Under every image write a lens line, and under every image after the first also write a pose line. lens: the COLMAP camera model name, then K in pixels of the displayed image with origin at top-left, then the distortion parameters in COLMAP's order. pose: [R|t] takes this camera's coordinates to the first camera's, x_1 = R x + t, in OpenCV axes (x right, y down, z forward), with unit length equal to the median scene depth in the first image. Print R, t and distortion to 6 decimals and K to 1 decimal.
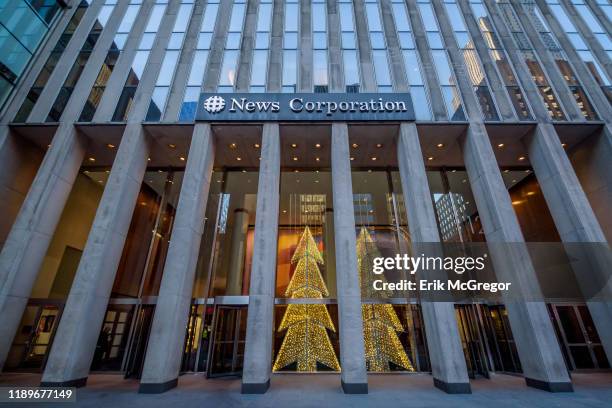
lens RADIAL K [[272.2, 0, 316.5], [0, 272.2, 206.8], [0, 0, 1]] dist [0.005158, -0.000483]
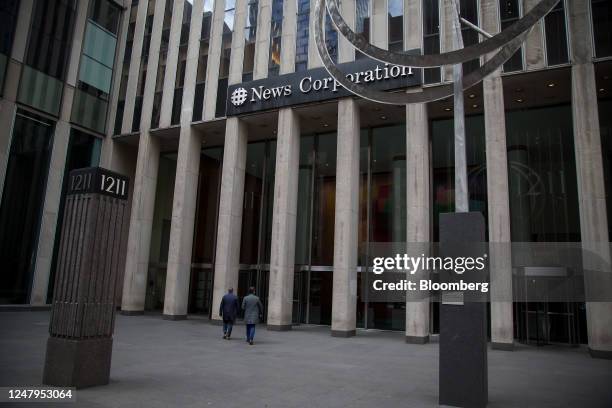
lens RADIAL K [[532.5, 0, 302.0], [0, 532.5, 189.0], [0, 0, 1]] dist [-0.002945, -0.004548]
pose [[0.874461, -0.053126, -0.482177, 0.855250], [0.144892, 0.977215, 0.155102, -0.310779], [0.462951, -0.205494, 0.862234, -0.798348]]
